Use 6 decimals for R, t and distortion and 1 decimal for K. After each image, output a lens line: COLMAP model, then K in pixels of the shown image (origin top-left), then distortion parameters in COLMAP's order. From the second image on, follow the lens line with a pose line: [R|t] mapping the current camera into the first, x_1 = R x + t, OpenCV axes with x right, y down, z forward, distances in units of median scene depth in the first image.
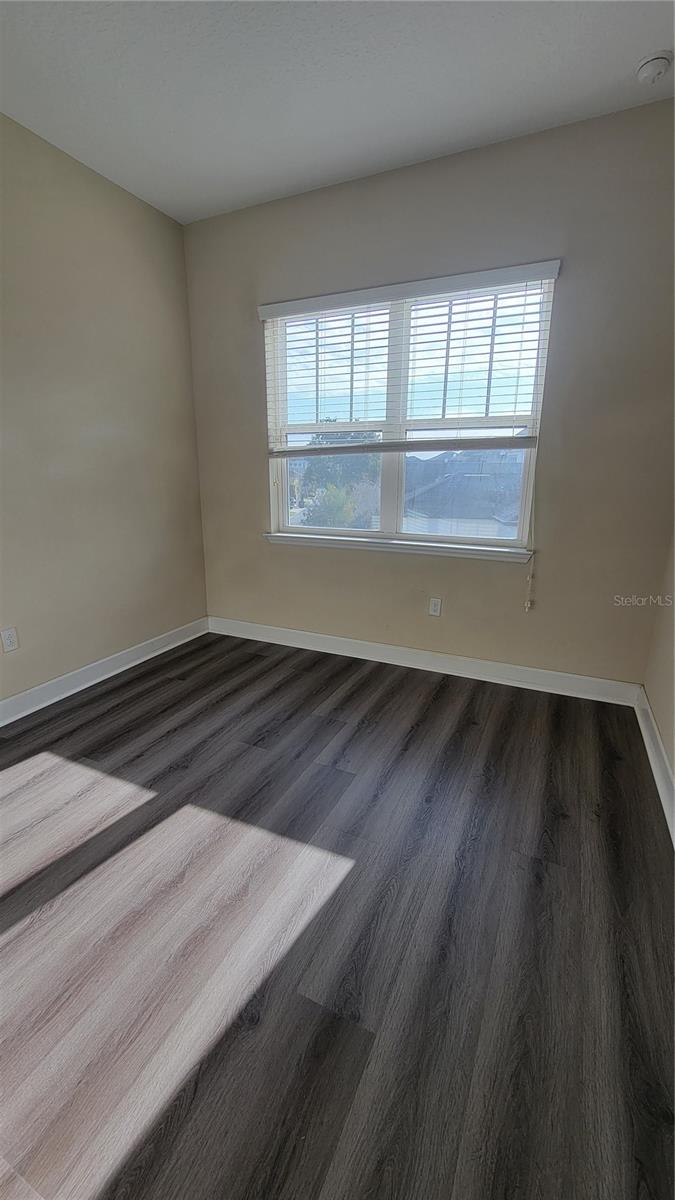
lens RADIAL K [[487.1, 0, 317.9], [0, 487.1, 599.1], [0, 0, 1]] dist [-0.011325, 0.005726]
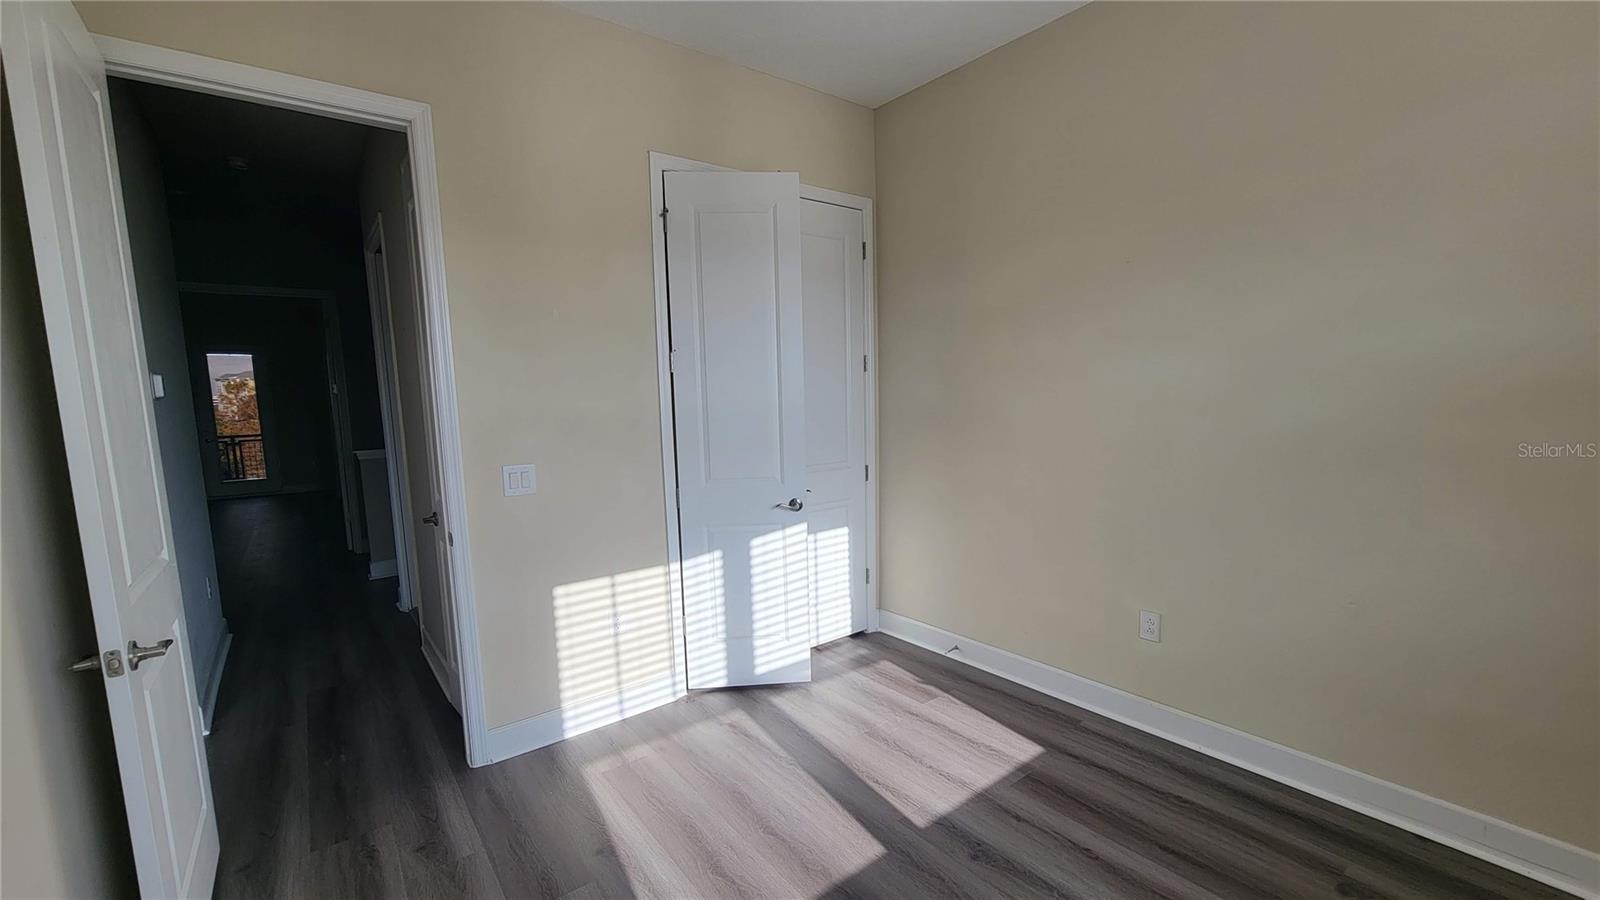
lens RADIAL K [[649.4, 0, 796.3], [0, 649.4, 470.0], [0, 0, 1]] dist [-0.011325, 0.005726]
pose [[-0.440186, 0.121124, -0.889700, 0.518673], [-0.202184, 0.952043, 0.229643, -0.290142], [0.874847, 0.280969, -0.394587, 0.922098]]
